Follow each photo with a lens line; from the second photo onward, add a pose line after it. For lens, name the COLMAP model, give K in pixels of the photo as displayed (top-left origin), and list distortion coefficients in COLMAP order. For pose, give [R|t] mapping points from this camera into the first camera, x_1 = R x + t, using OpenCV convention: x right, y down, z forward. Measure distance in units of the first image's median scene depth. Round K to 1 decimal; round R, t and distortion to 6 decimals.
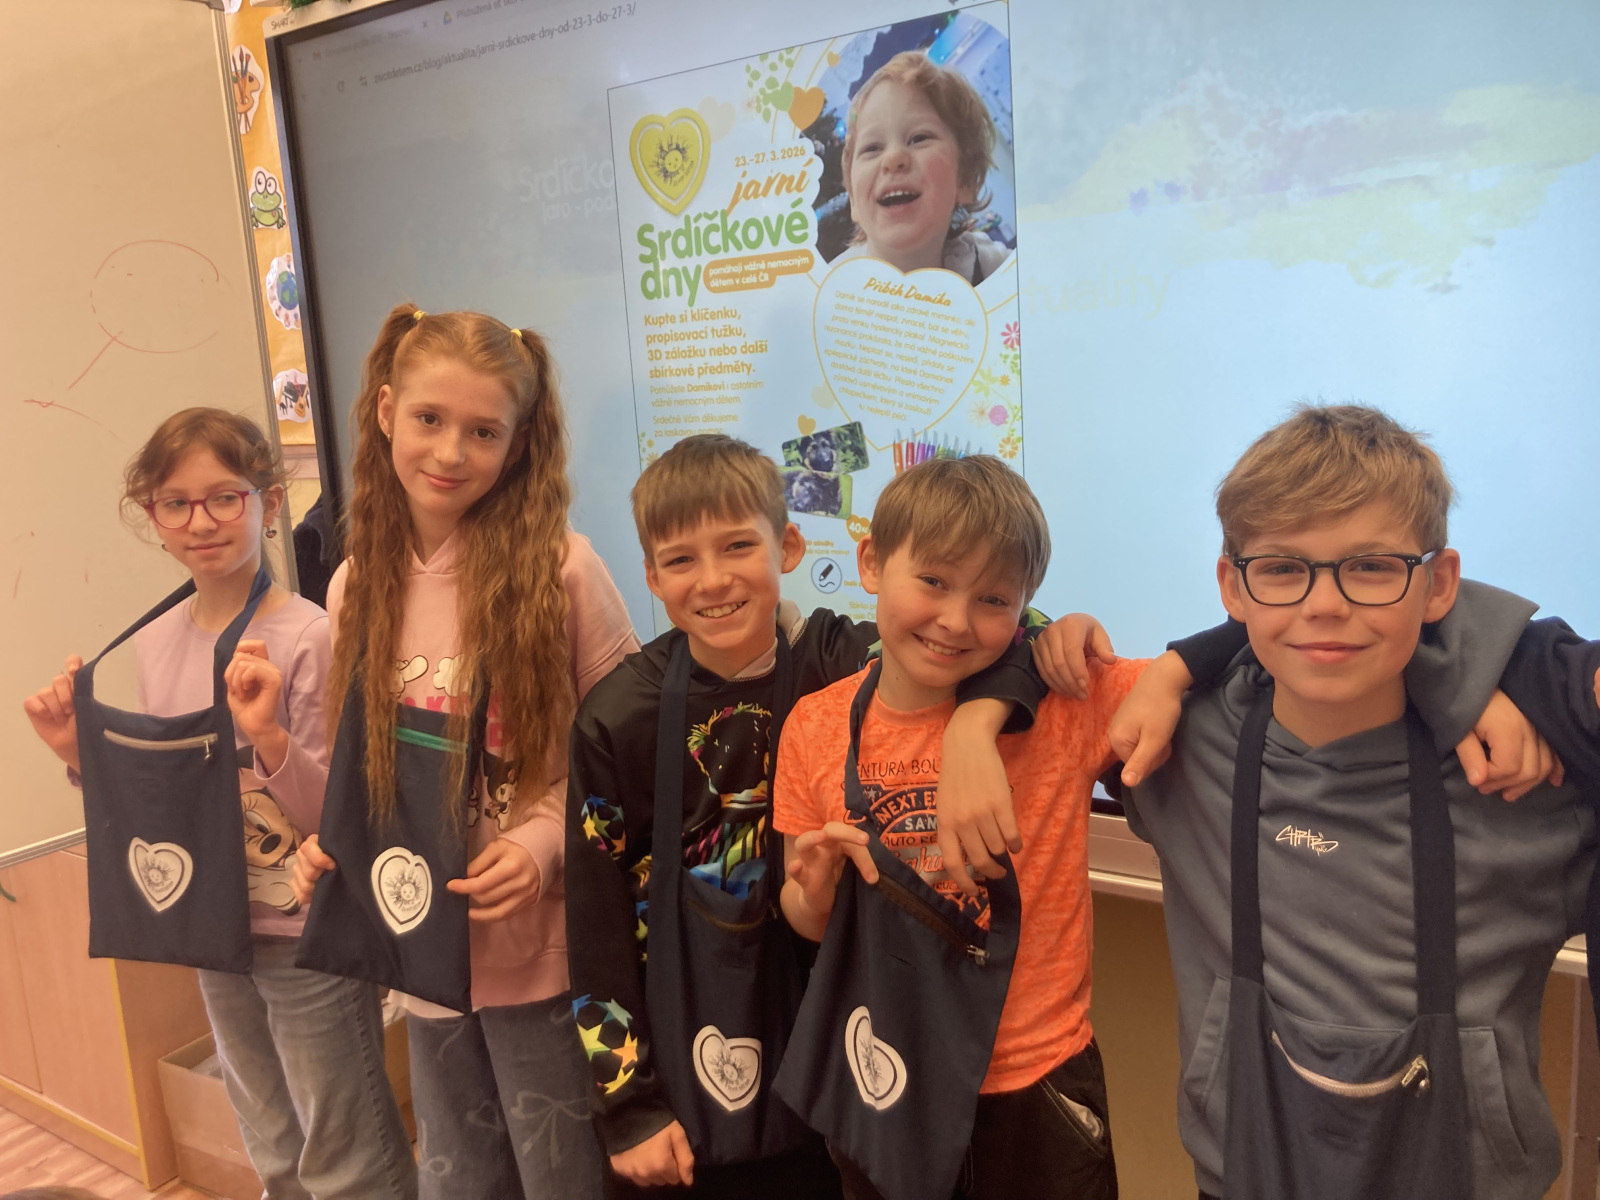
lens RADIAL K [[1324.1, 0, 800.2], [0, 1324.1, 598.6], [0, 0, 1]] dist [-0.002095, -0.005804]
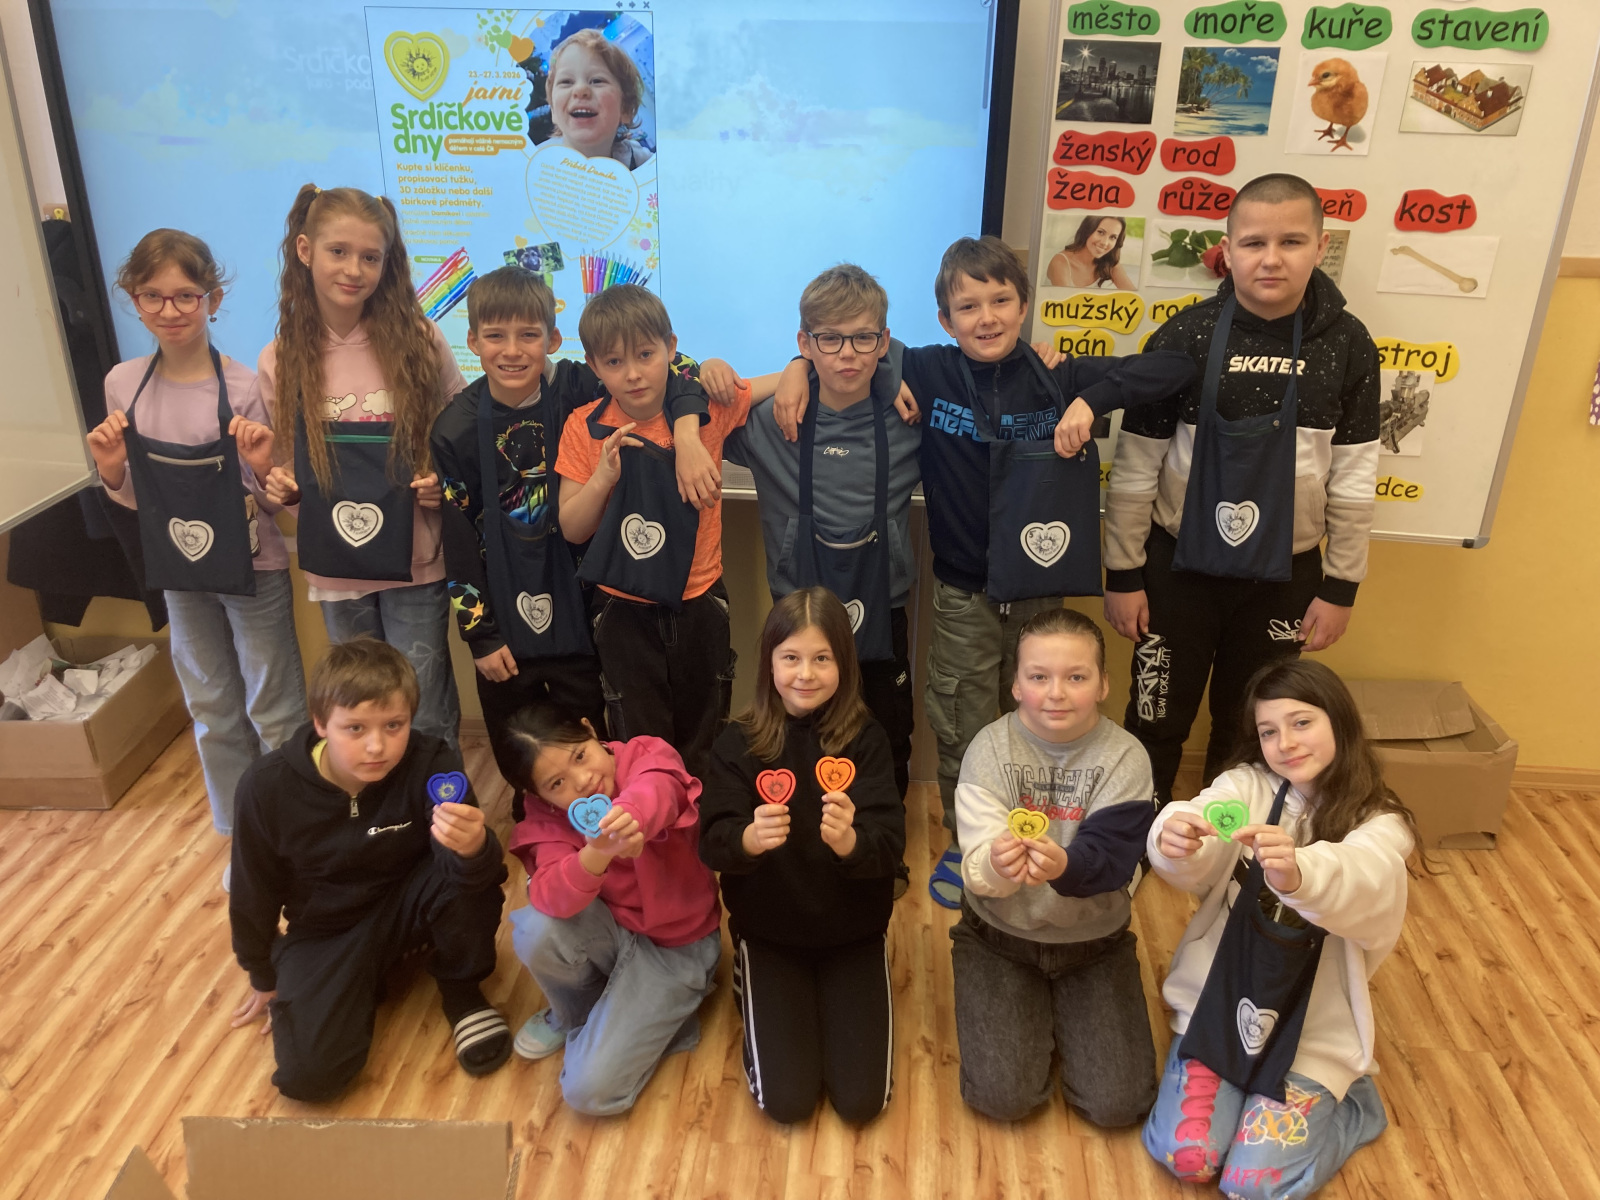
lens RADIAL K [[1324.1, 0, 799.5], [0, 1324.1, 601.3], [0, 0, 1]] dist [-0.002095, -0.005804]
pose [[0.856179, -0.136124, 0.498425, -0.651629], [0.016437, 0.971358, 0.237050, -0.088609], [-0.516418, -0.194765, 0.833894, -0.741946]]
